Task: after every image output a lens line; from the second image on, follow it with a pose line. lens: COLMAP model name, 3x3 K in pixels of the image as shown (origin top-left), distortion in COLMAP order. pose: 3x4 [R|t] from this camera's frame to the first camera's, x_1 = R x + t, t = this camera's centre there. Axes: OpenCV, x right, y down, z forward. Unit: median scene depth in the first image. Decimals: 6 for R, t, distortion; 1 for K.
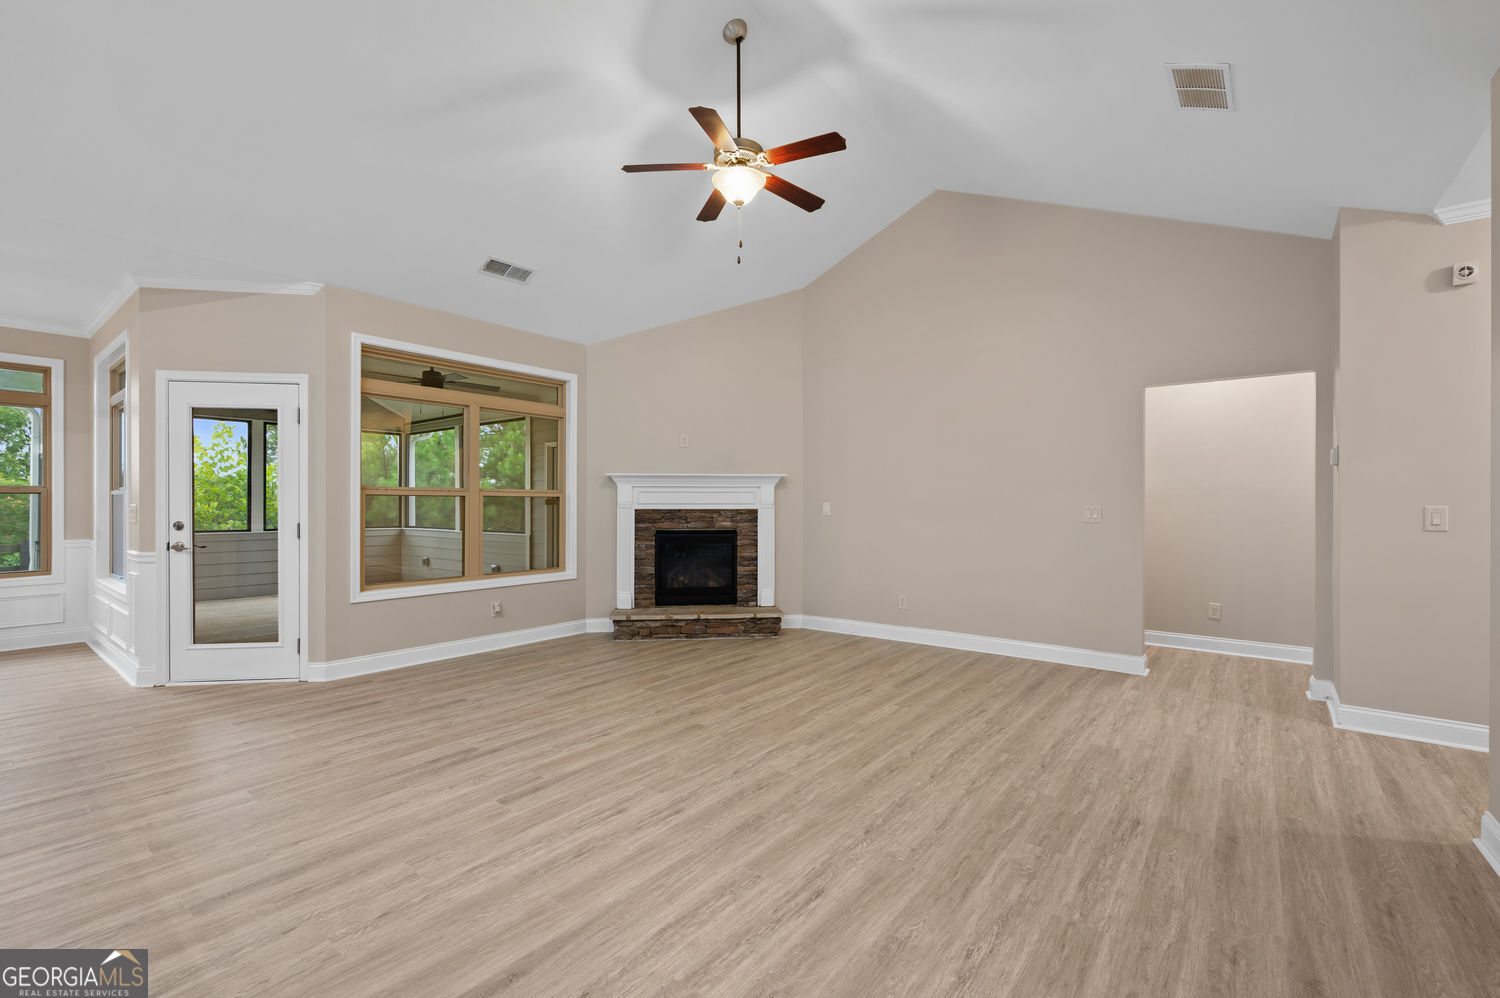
lens RADIAL K [[642.1, 0, 754.6], [0, 642.1, 505.9], [0, 0, 1]] dist [-0.001034, 0.000741]
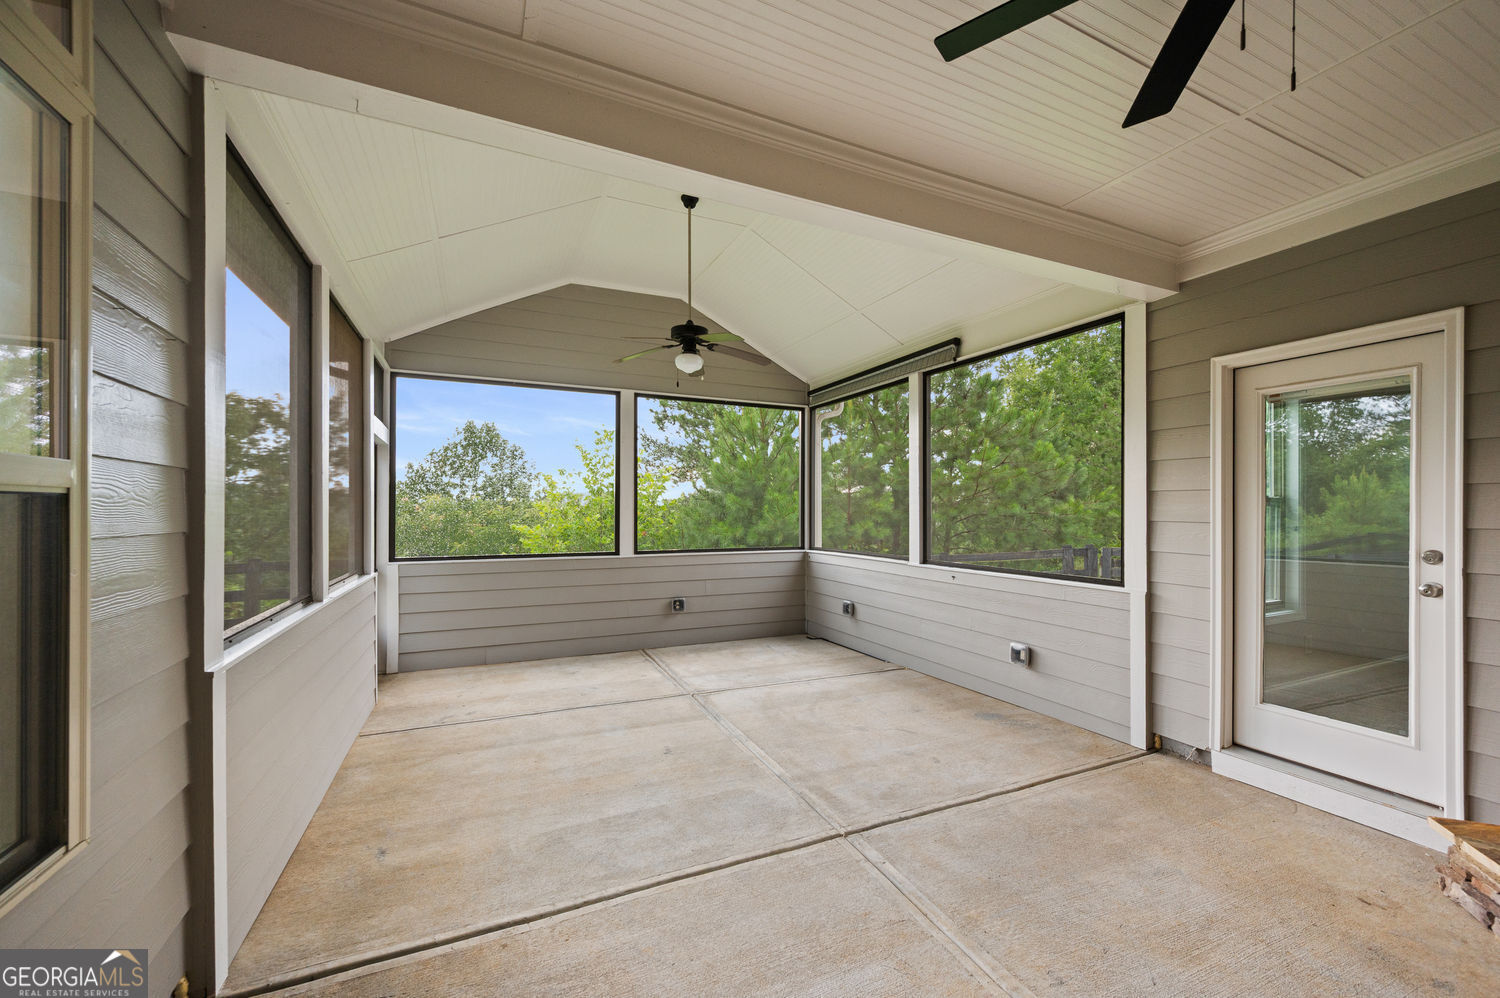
lens RADIAL K [[594.6, 0, 760.7], [0, 594.6, 504.9], [0, 0, 1]] dist [0.002021, -0.001501]
pose [[0.888235, -0.005408, -0.459357, -0.782733], [-0.001035, 0.999905, -0.013773, -0.009597], [0.459388, 0.012710, 0.888145, 1.100676]]
